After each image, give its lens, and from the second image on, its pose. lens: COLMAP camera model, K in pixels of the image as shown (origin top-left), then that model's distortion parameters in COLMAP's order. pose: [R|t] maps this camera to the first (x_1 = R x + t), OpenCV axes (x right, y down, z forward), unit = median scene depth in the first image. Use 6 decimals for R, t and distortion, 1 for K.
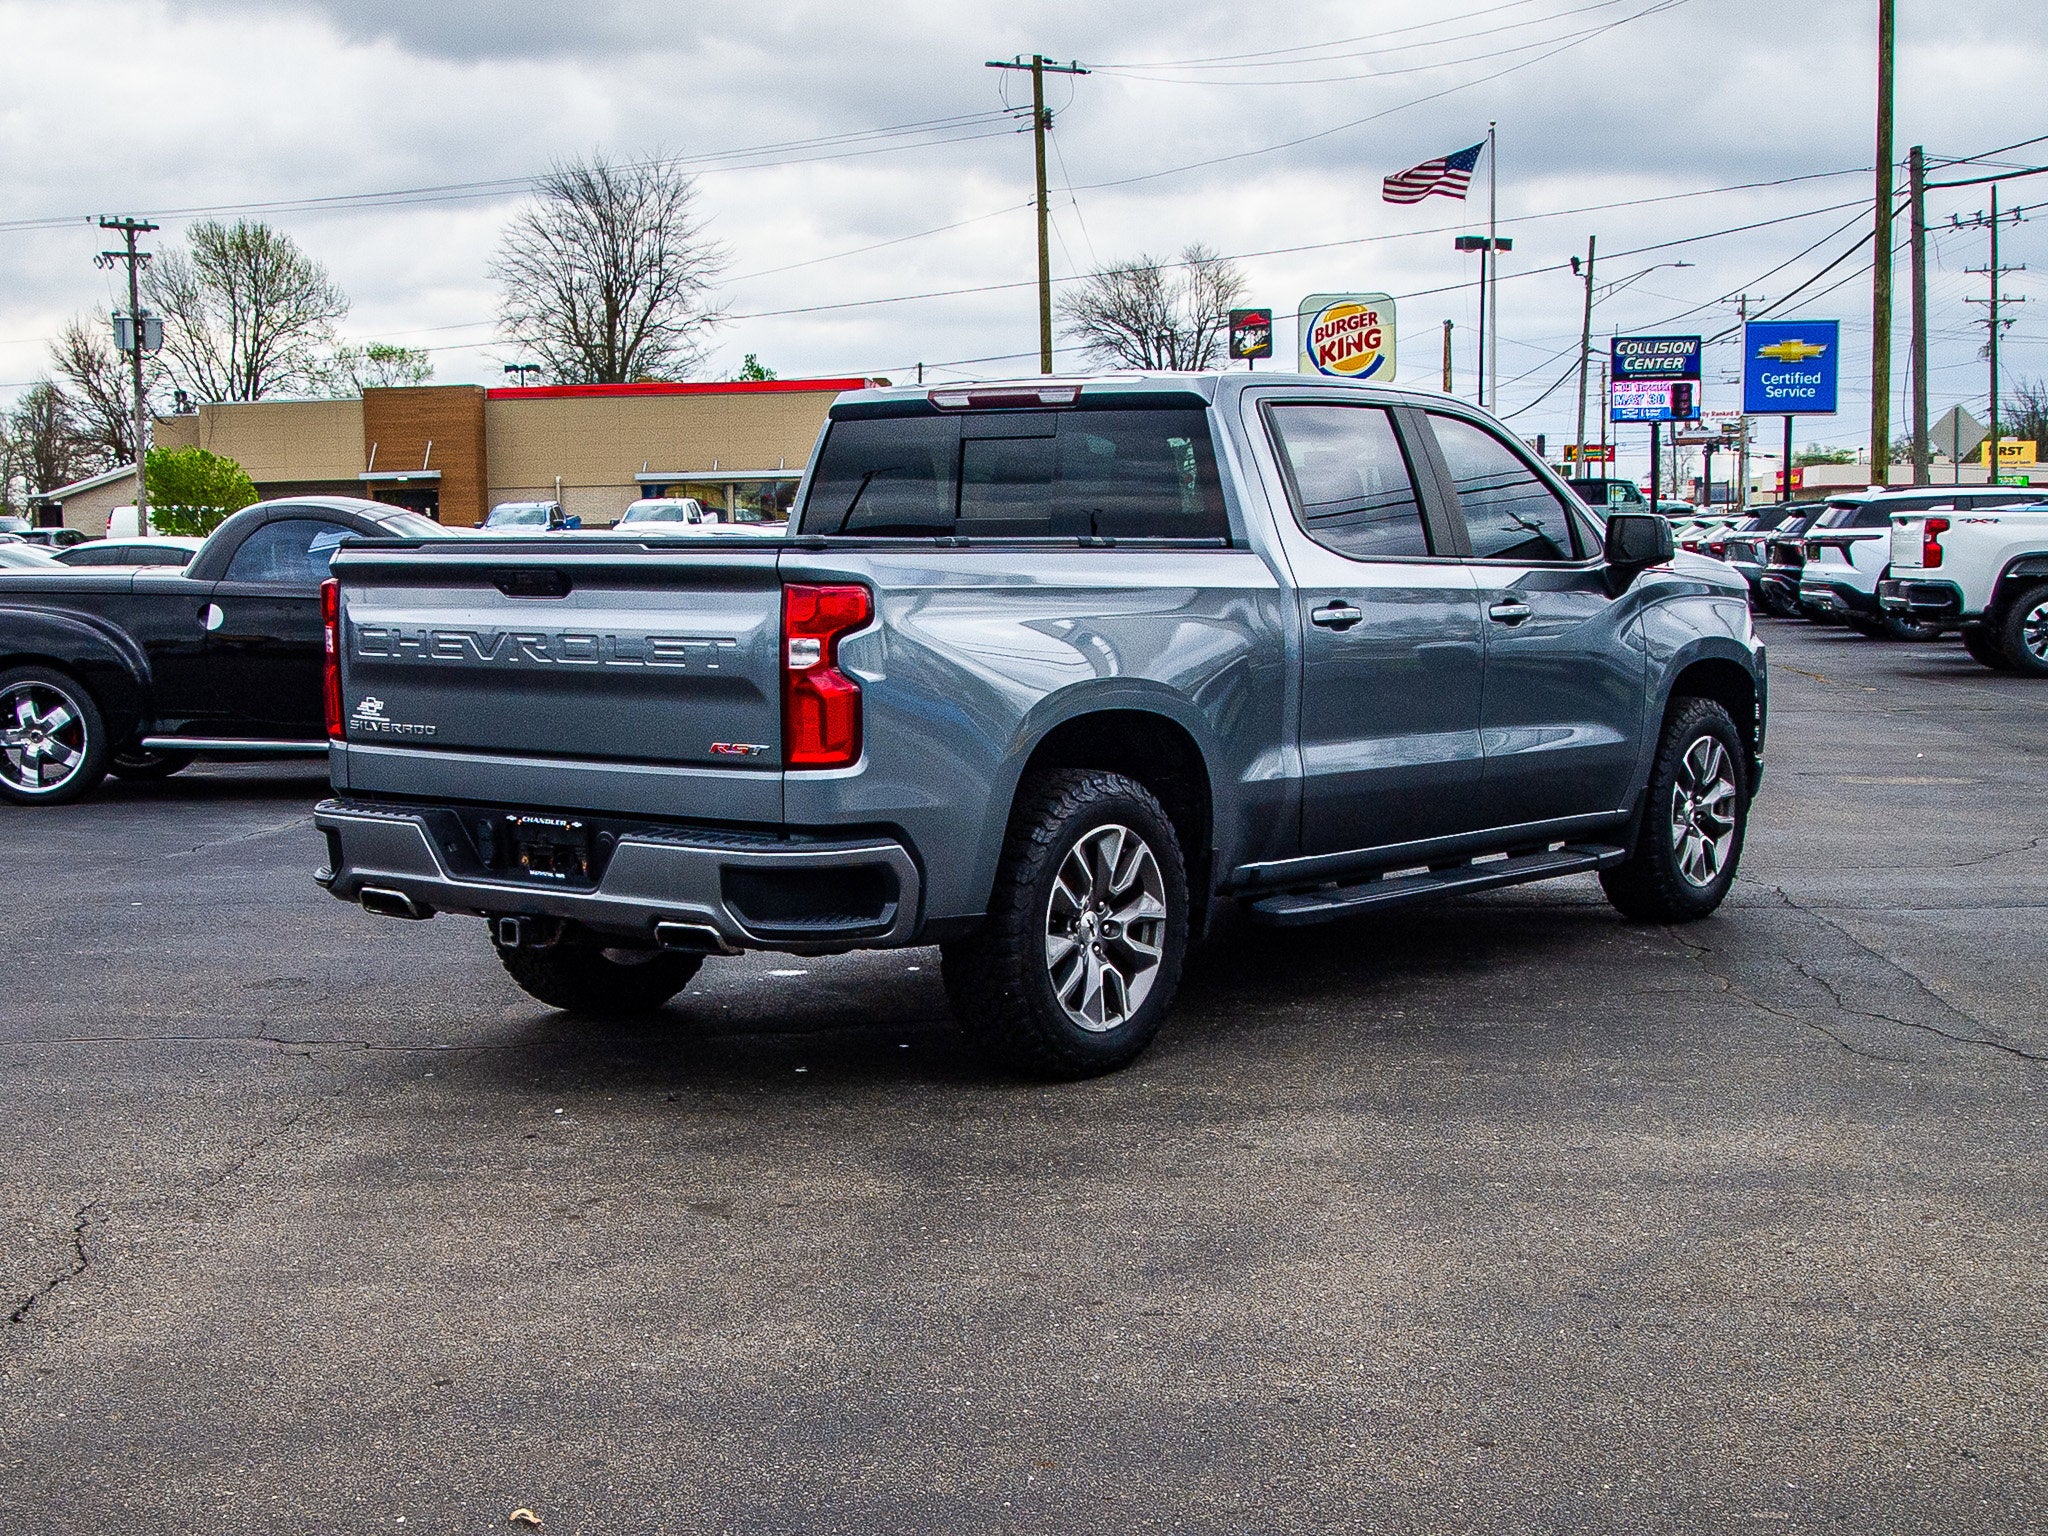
lens RADIAL K [[2717.7, 0, 1158.7], [0, 2717.7, 1049.3], [0, 0, 1]] dist [-0.032175, -0.065849]
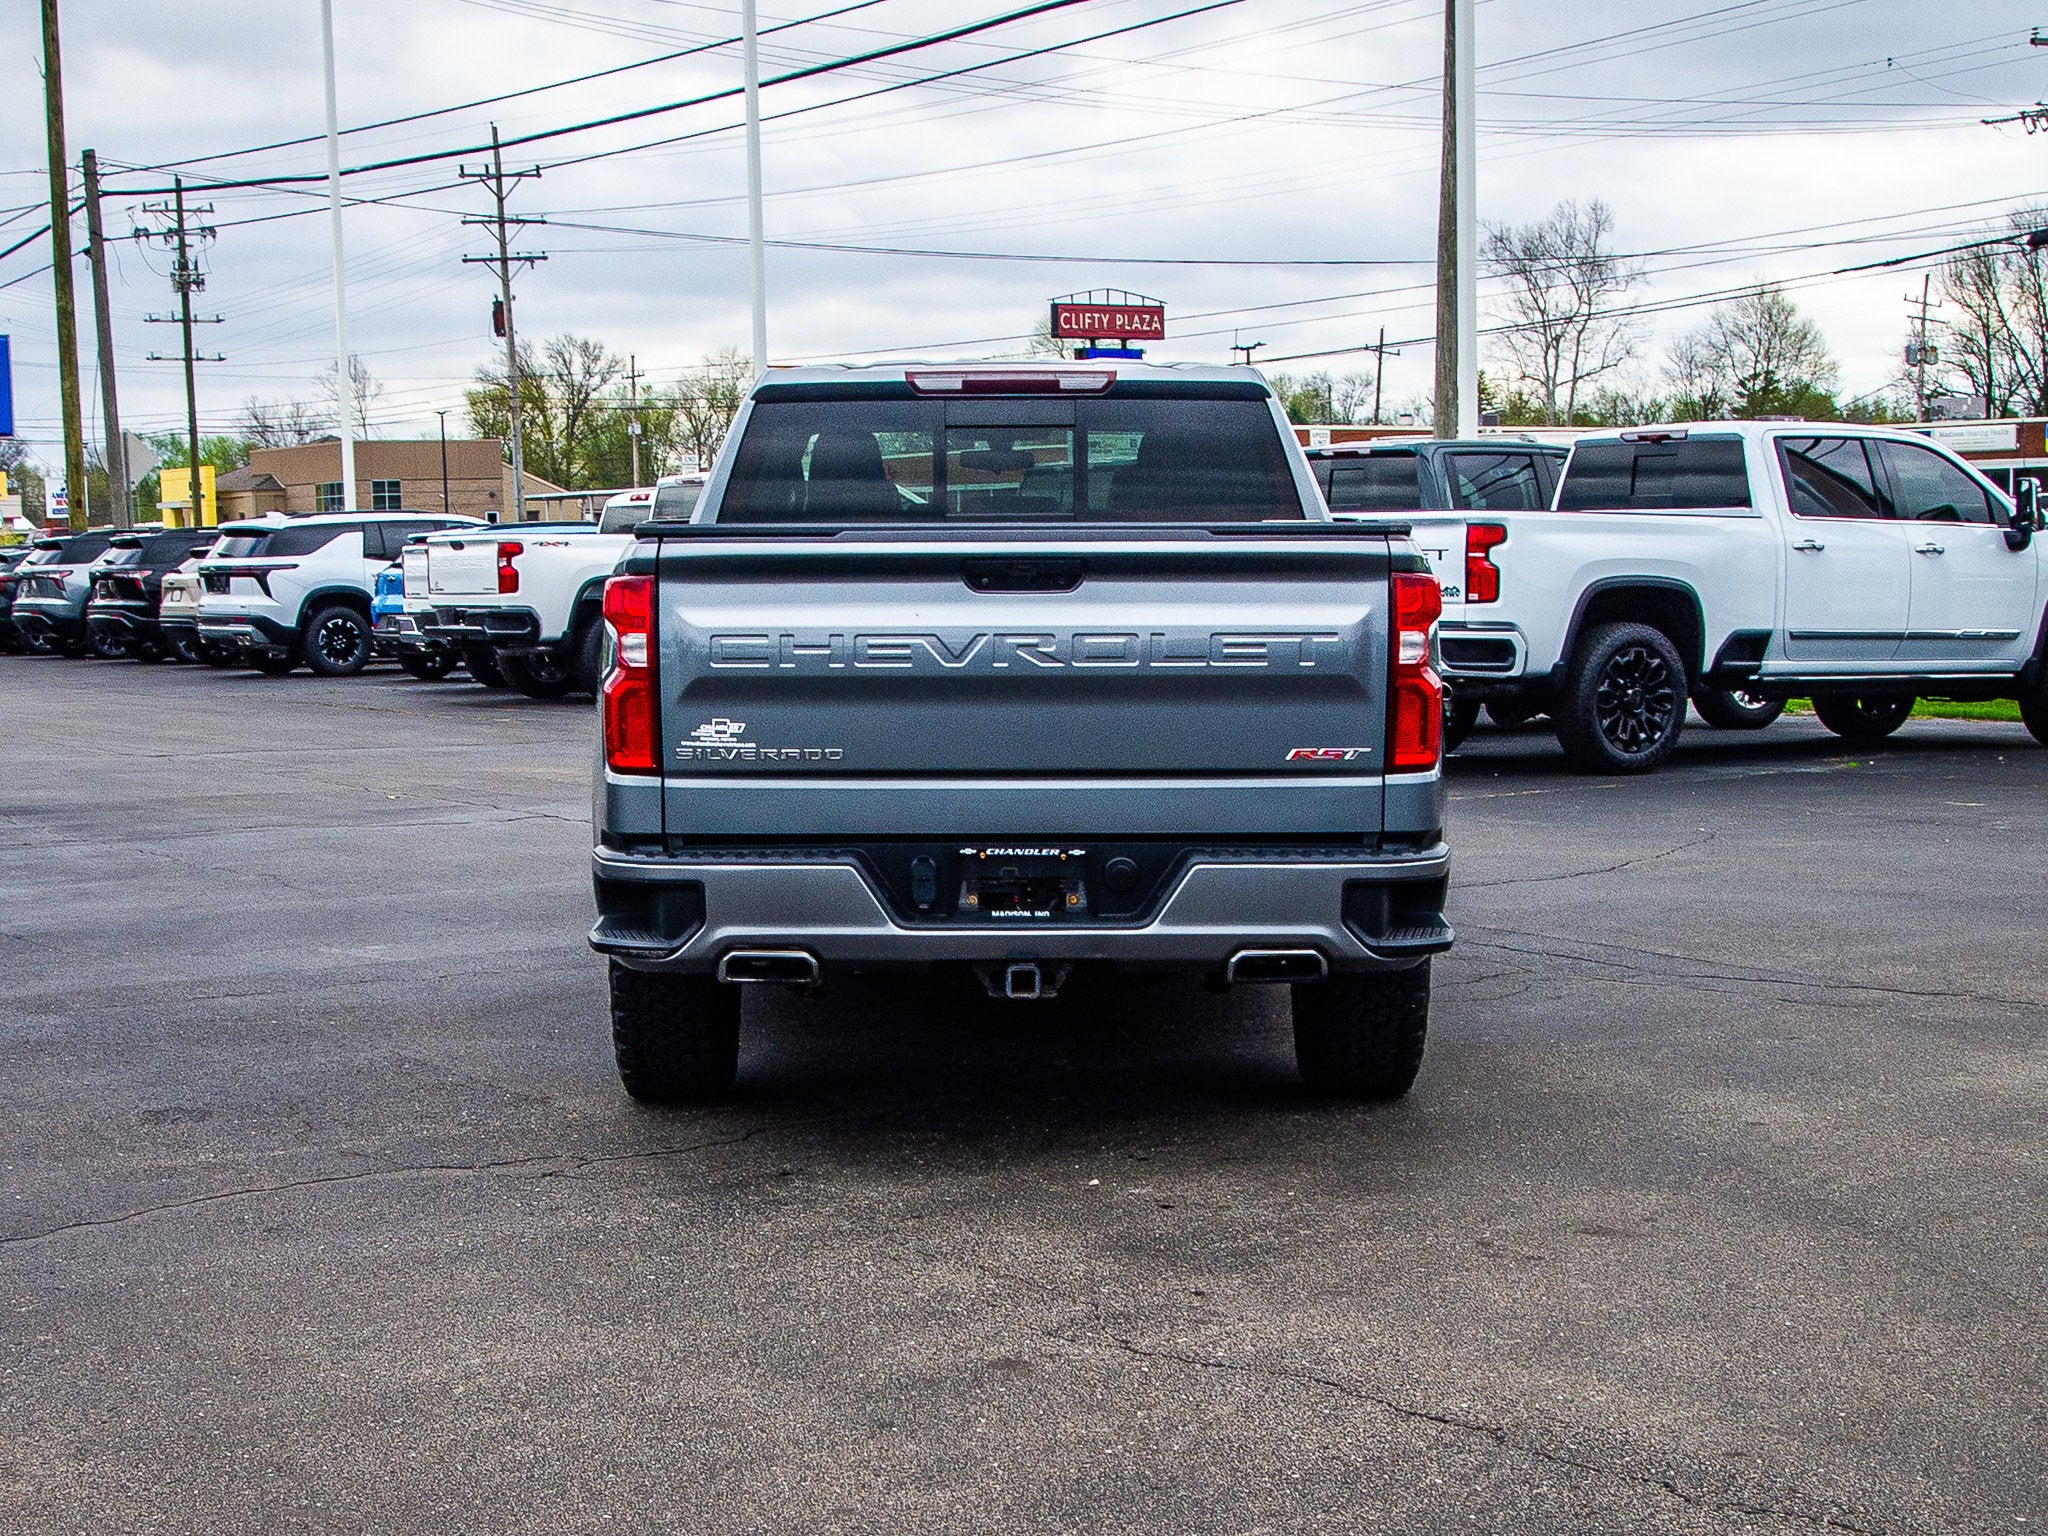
lens RADIAL K [[2941.7, 0, 1020.4], [0, 2941.7, 1057.6], [0, 0, 1]] dist [-0.066404, 0.049581]
pose [[0.820529, -0.097585, 0.563214, -0.639065], [0.110500, 0.993813, 0.011209, -0.025005], [-0.560823, 0.053038, 0.826235, 0.195763]]
